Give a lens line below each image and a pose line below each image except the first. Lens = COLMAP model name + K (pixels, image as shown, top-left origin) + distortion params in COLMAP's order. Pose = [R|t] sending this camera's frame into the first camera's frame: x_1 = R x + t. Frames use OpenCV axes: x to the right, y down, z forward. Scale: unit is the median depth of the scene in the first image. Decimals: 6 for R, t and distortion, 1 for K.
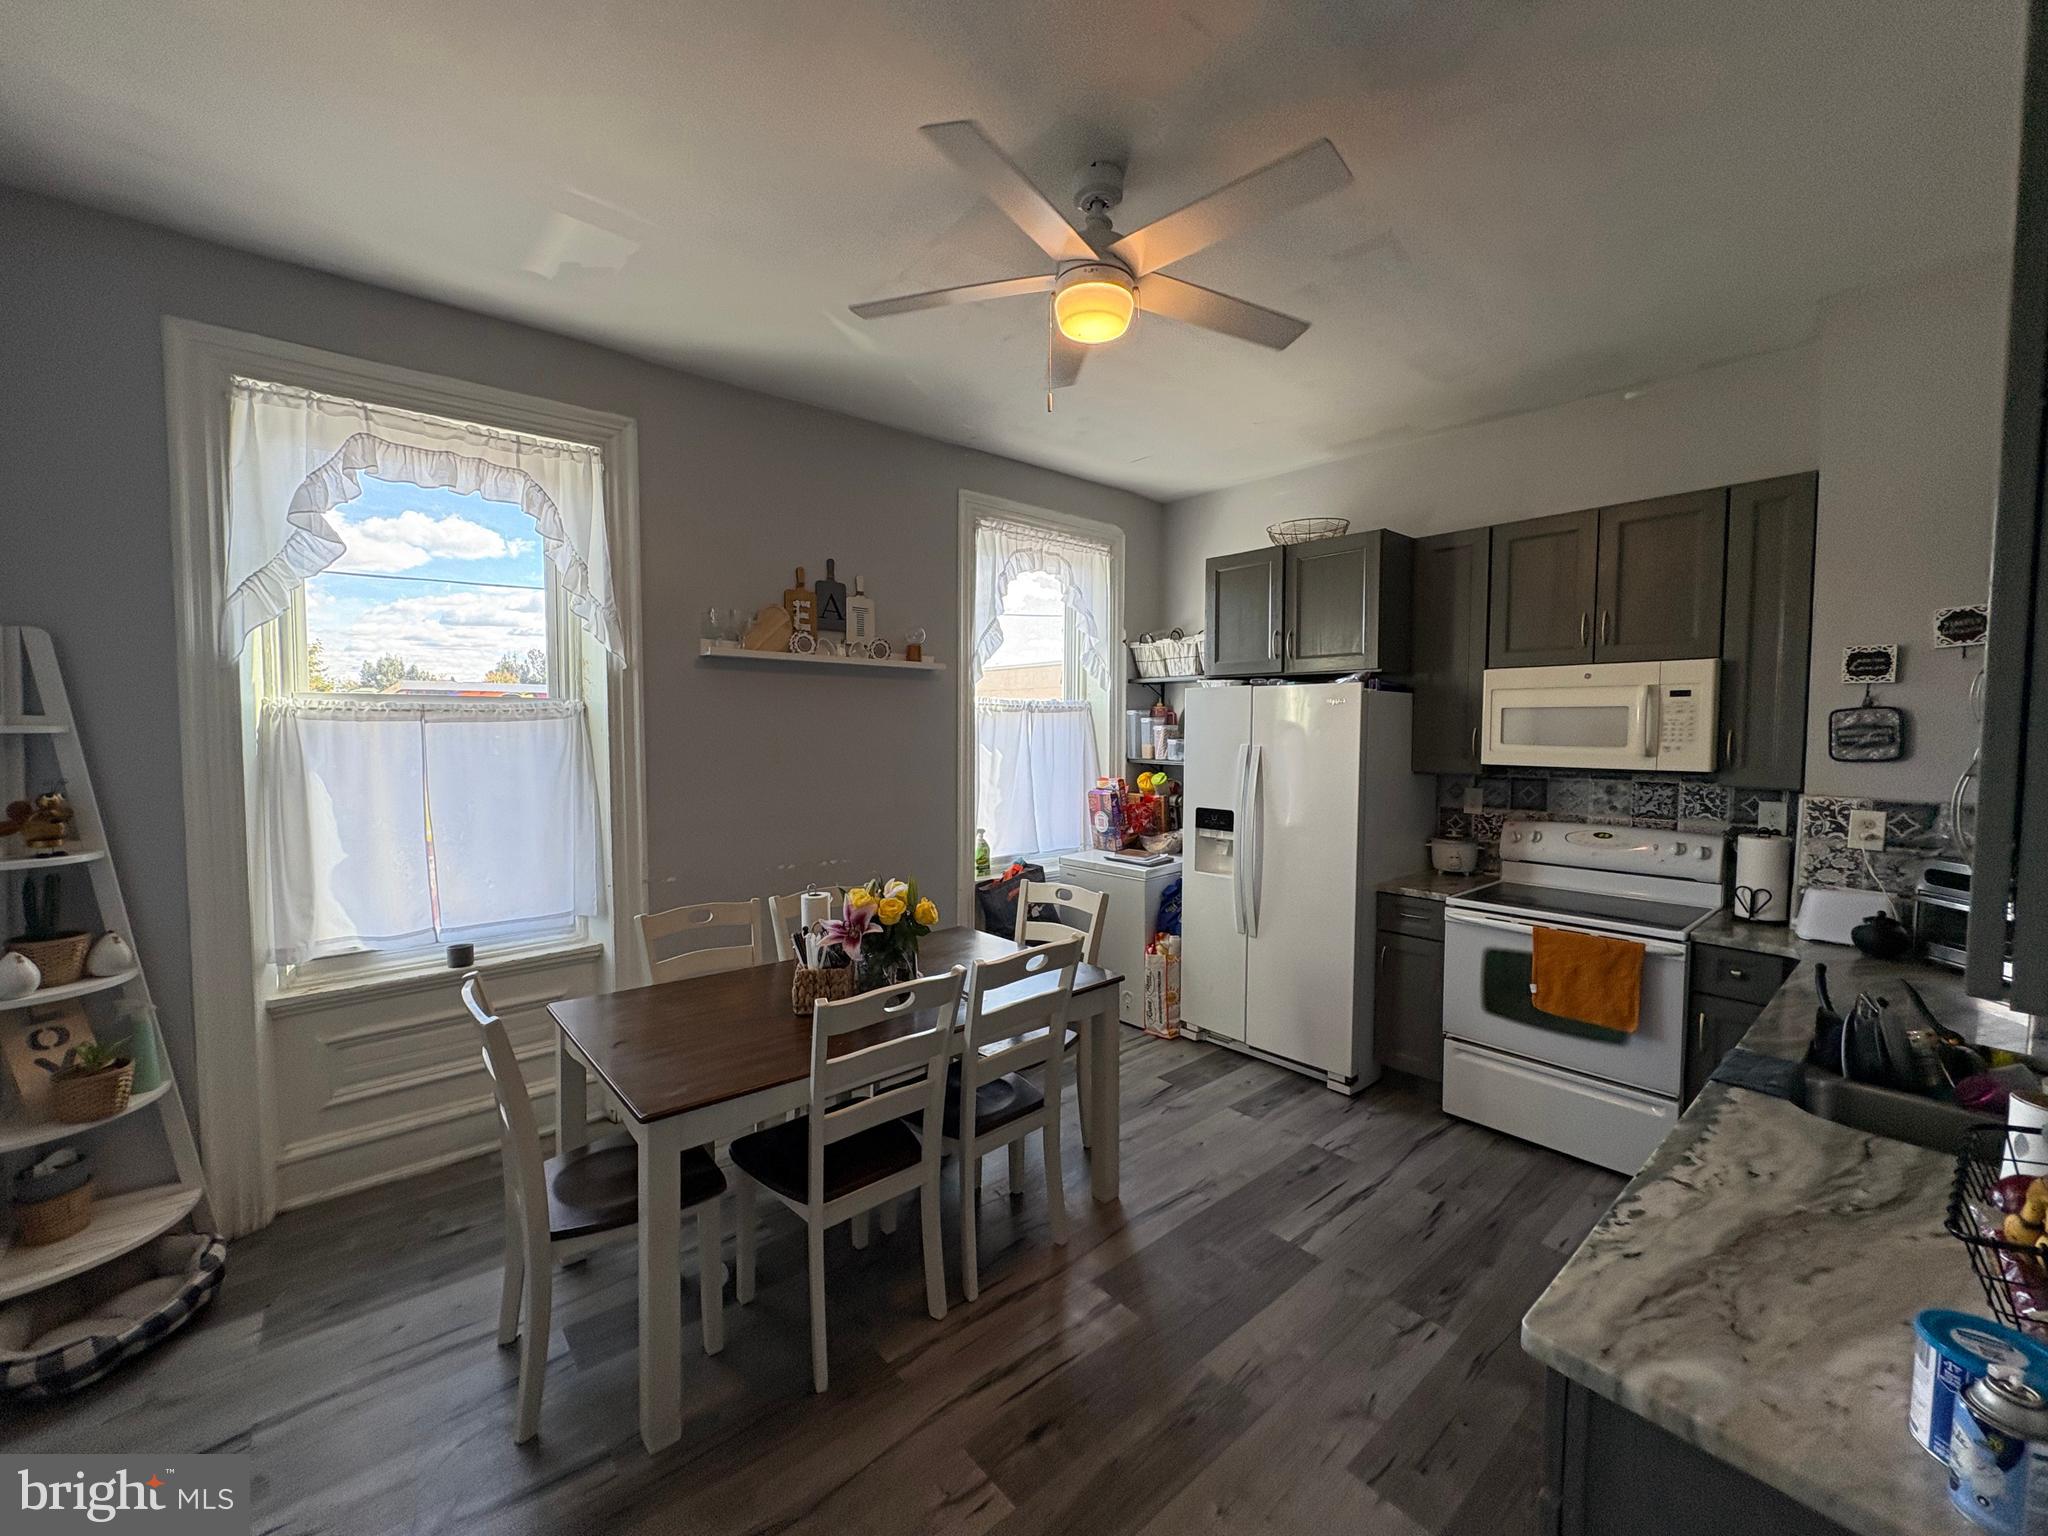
lens RADIAL K [[822.8, 0, 1024.4], [0, 822.8, 769.2], [0, 0, 1]] dist [0.000170, 0.001044]
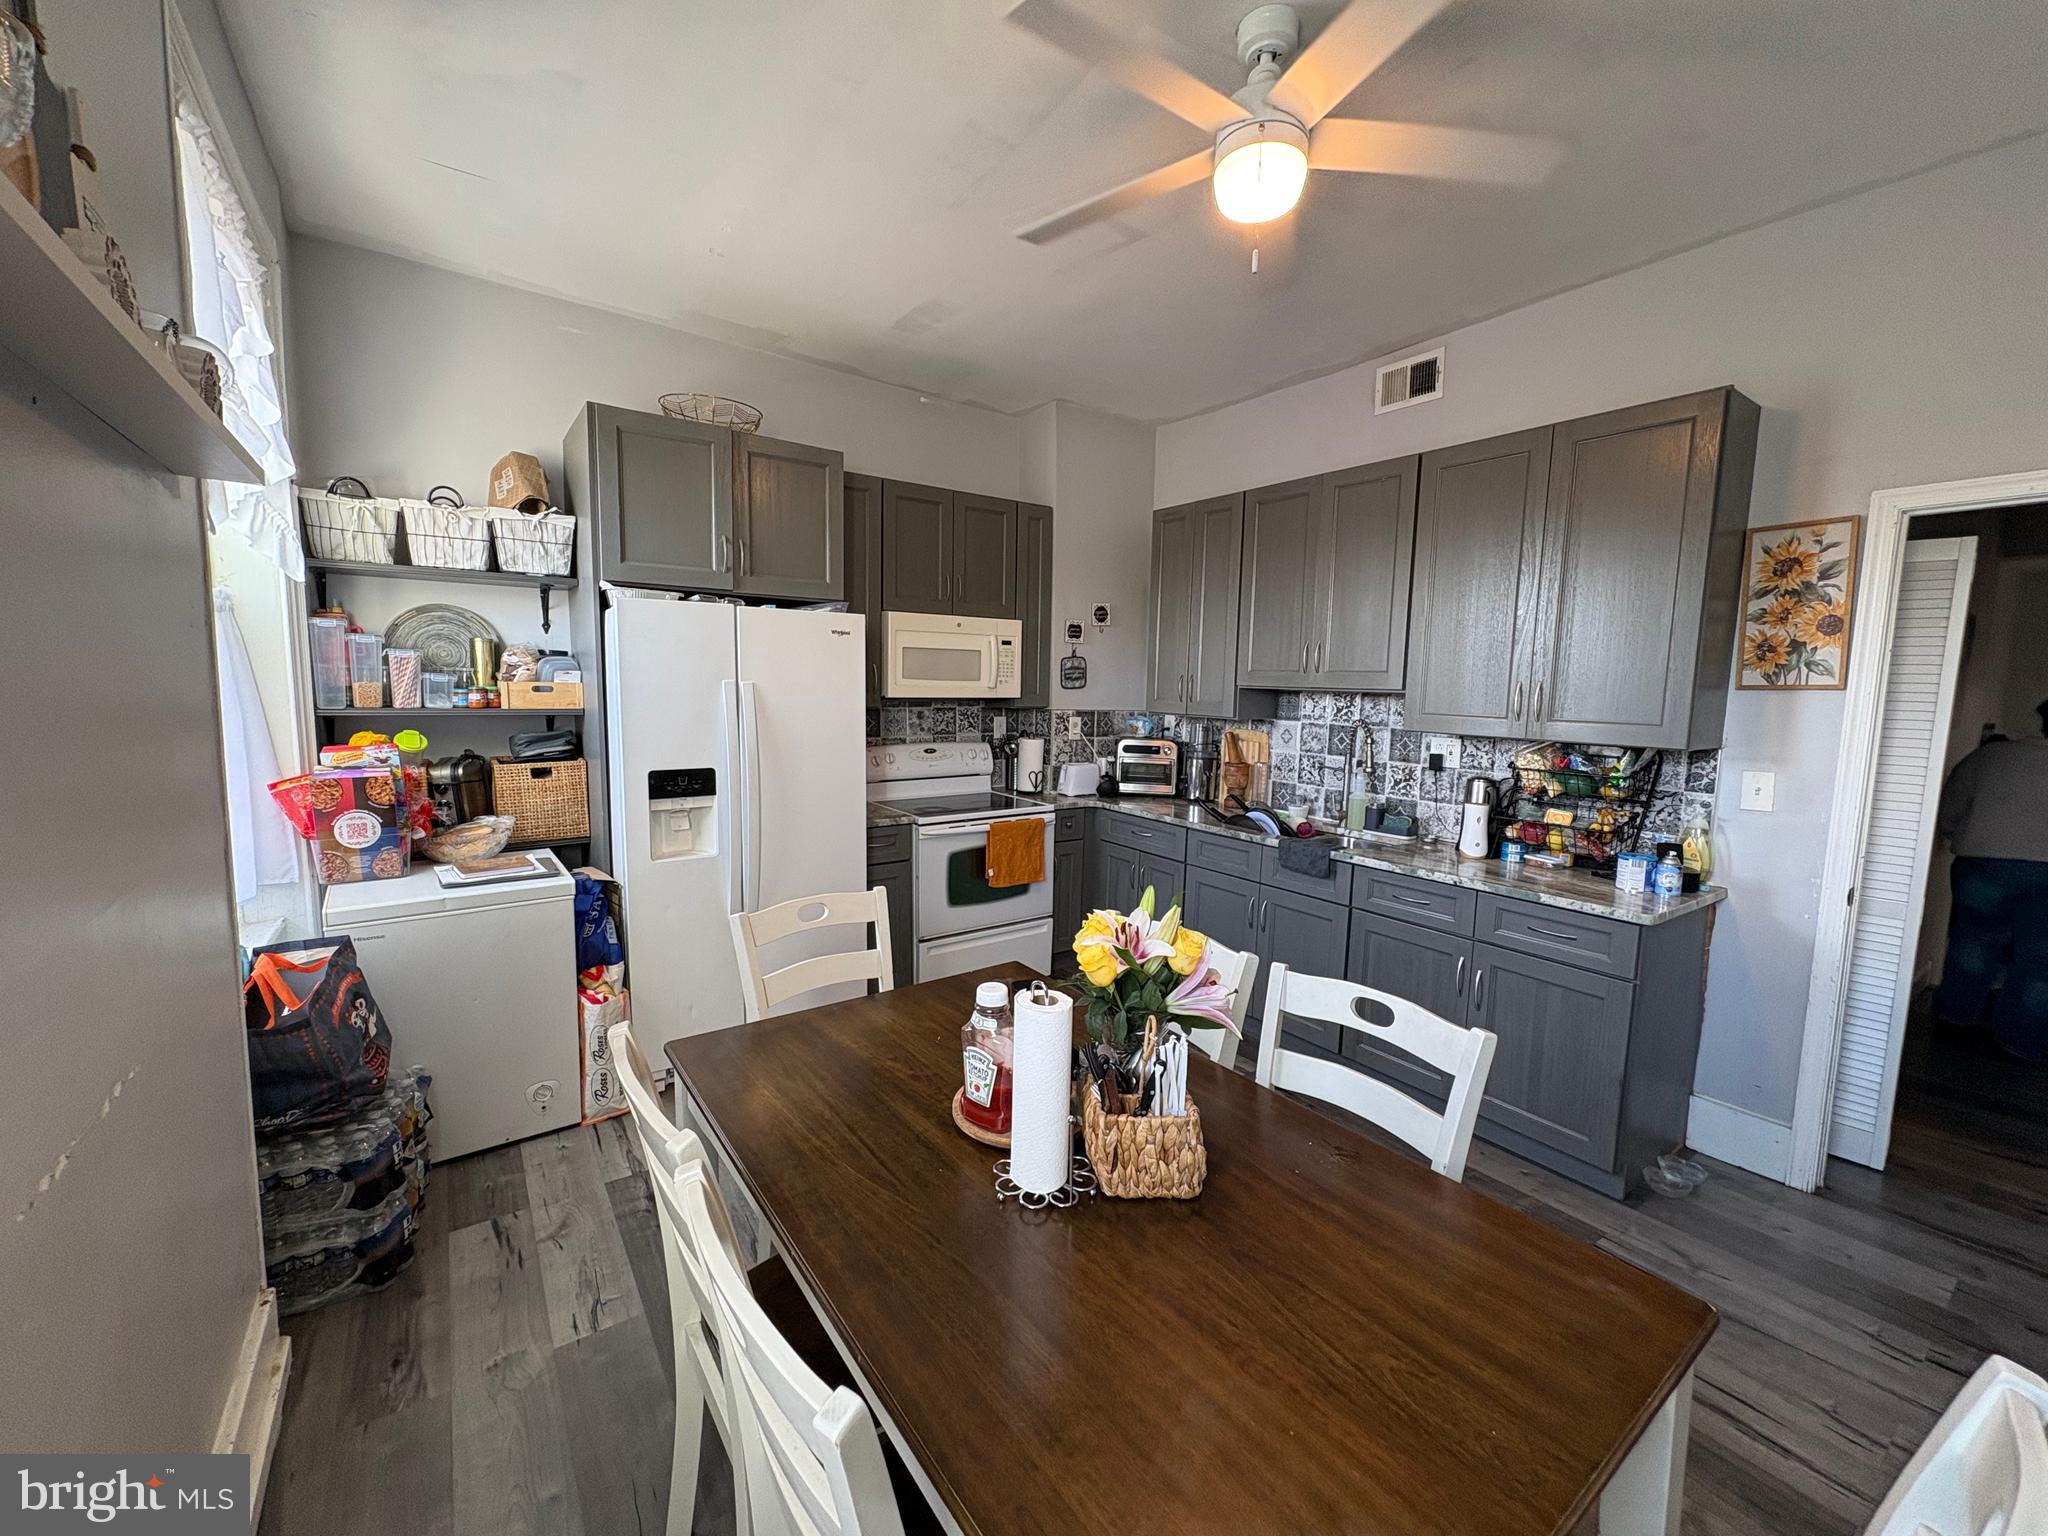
lens RADIAL K [[822.8, 0, 1027.9], [0, 822.8, 762.2], [0, 0, 1]] dist [0.000170, 0.001044]
pose [[0.083454, -0.102494, 0.991227, -0.593362], [0.032824, 0.994440, 0.100063, -0.026334], [-0.995971, 0.024185, 0.086354, 0.800231]]
